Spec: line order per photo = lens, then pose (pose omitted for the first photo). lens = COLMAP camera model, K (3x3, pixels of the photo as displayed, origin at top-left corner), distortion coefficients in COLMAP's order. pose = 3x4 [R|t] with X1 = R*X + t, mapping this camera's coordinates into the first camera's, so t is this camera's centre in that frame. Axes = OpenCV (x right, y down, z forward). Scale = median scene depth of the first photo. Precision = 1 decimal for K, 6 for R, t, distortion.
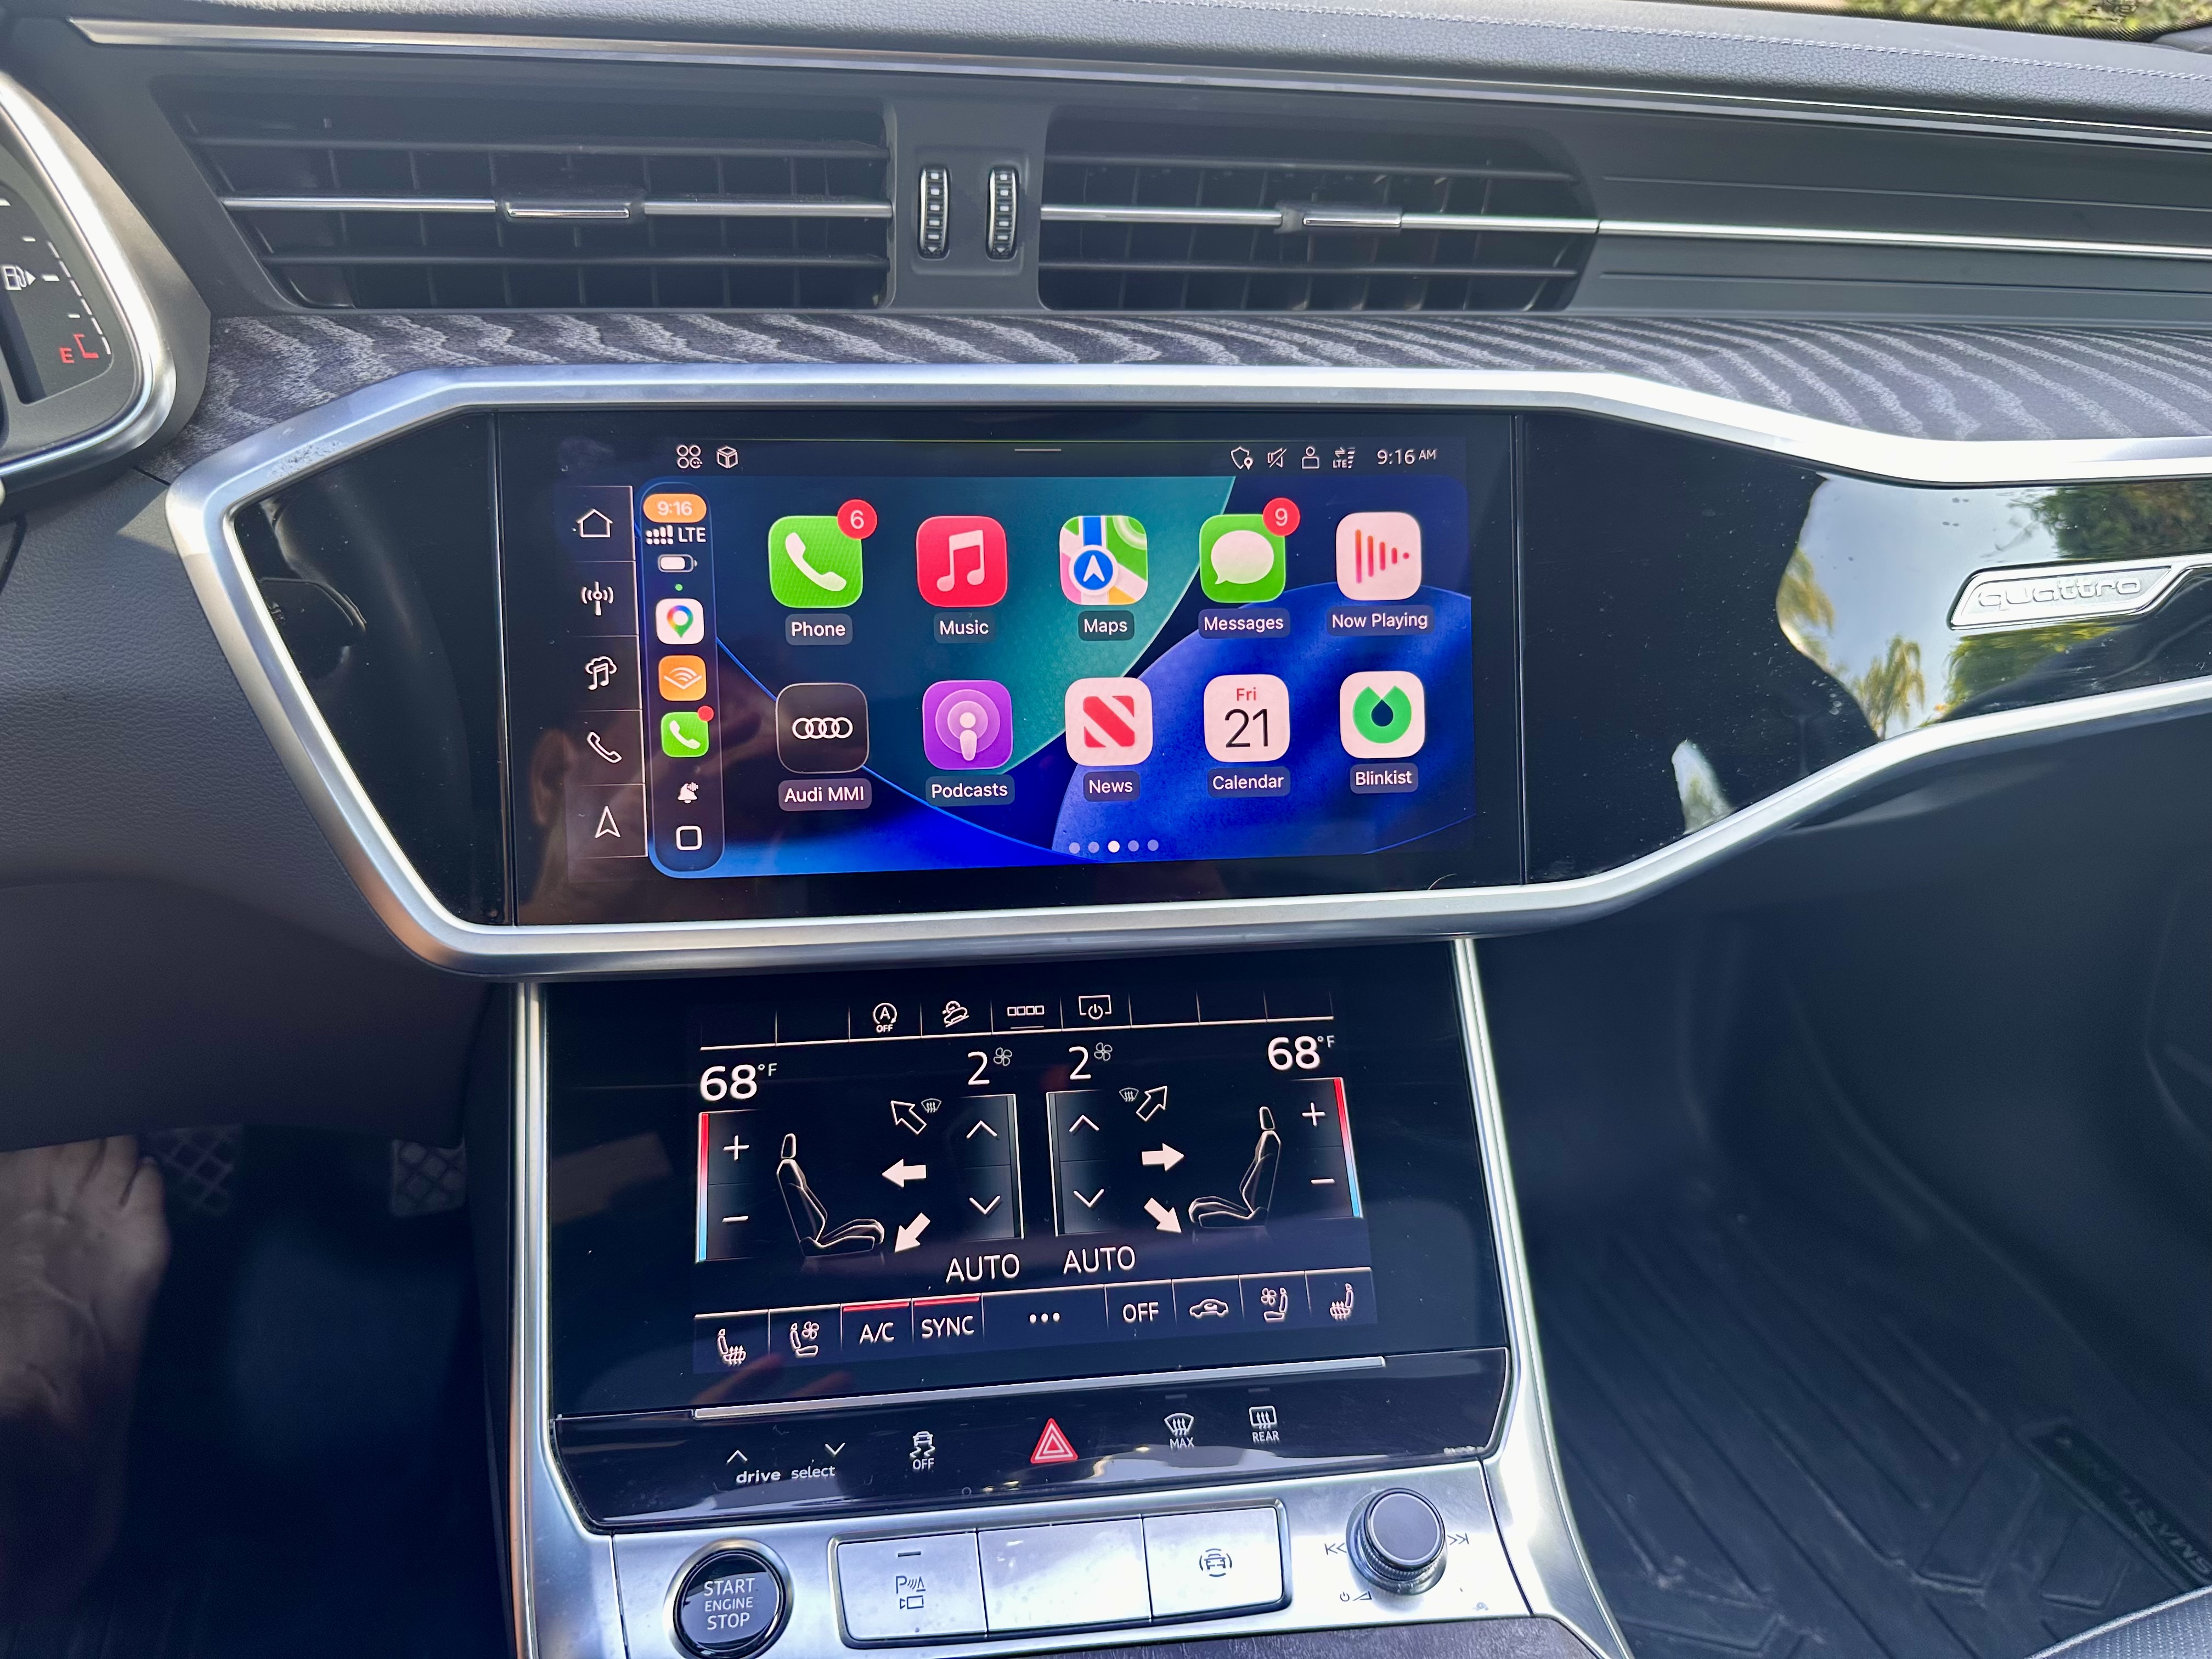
lens RADIAL K [[1476.4, 0, 1100.5], [0, 1476.4, 838.7], [0, 0, 1]] dist [0.154230, -0.356075]
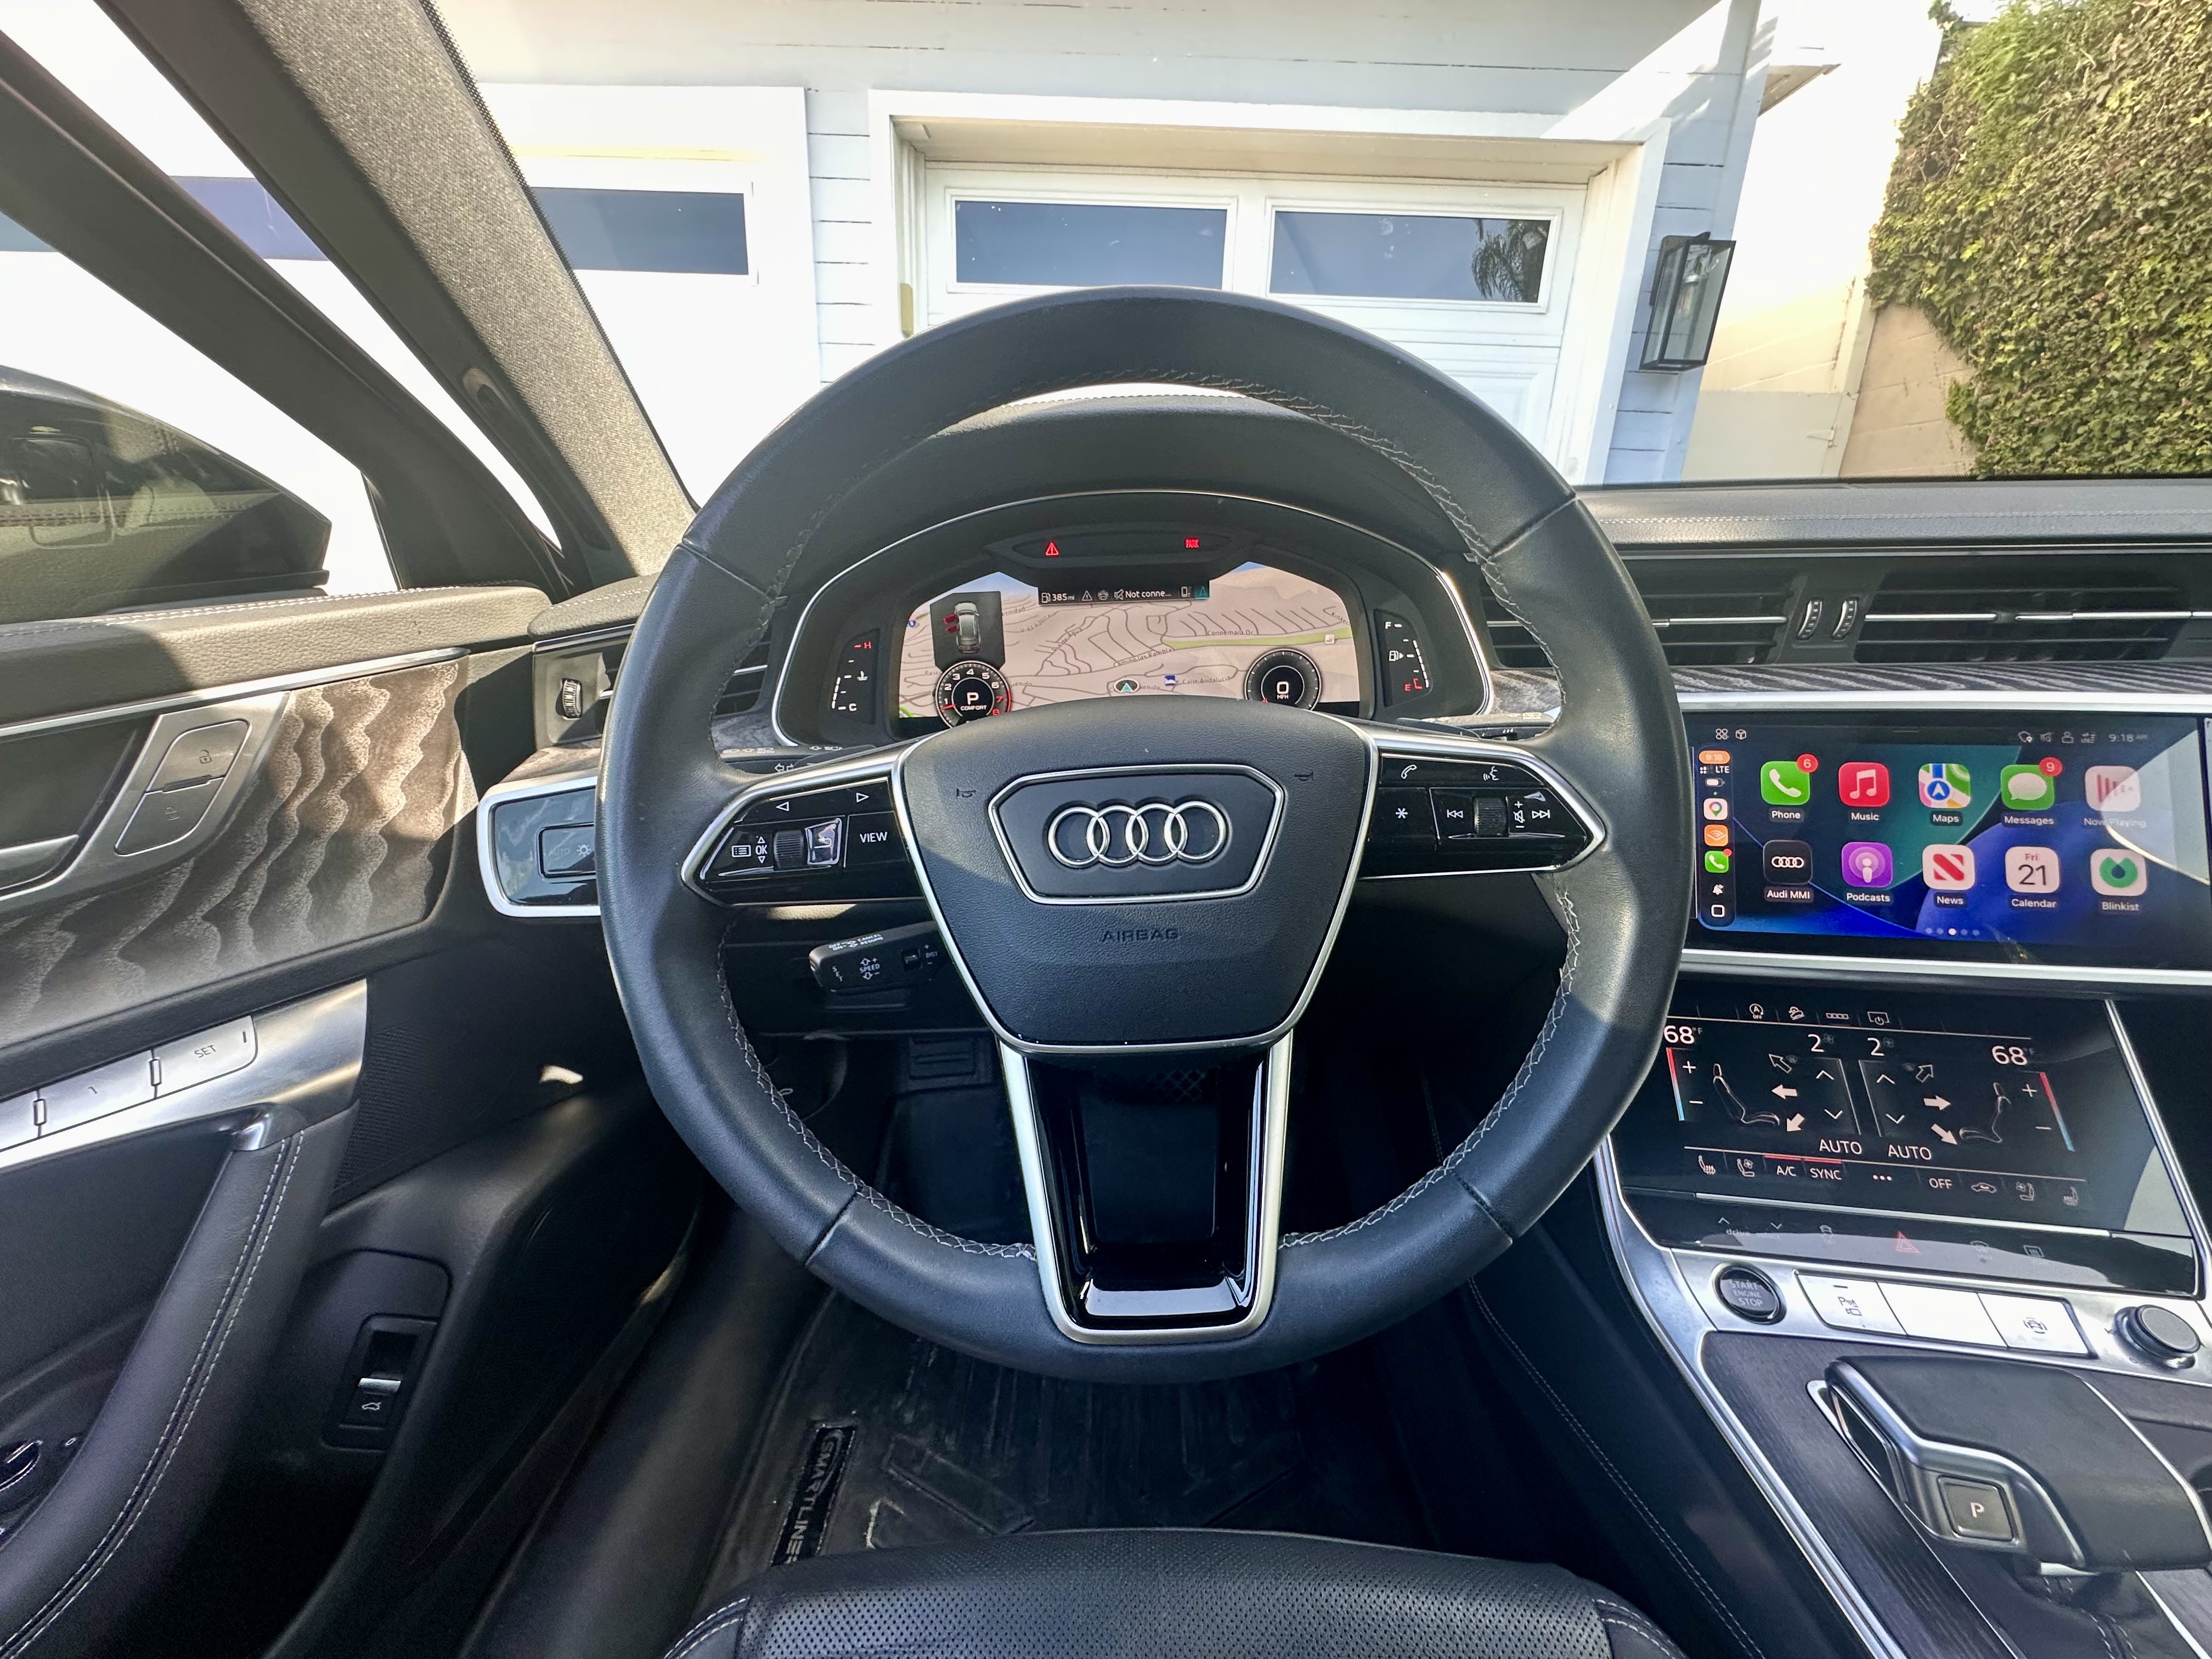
lens RADIAL K [[856.5, 0, 1114.6], [0, 856.5, 838.6], [0, 0, 1]] dist [-0.000869, -0.000328]
pose [[0.957169, 0.048810, -0.285387, -0.719811], [-0.080383, 0.991737, -0.099979, 0.083740], [0.278149, 0.118637, 0.953183, -0.381283]]
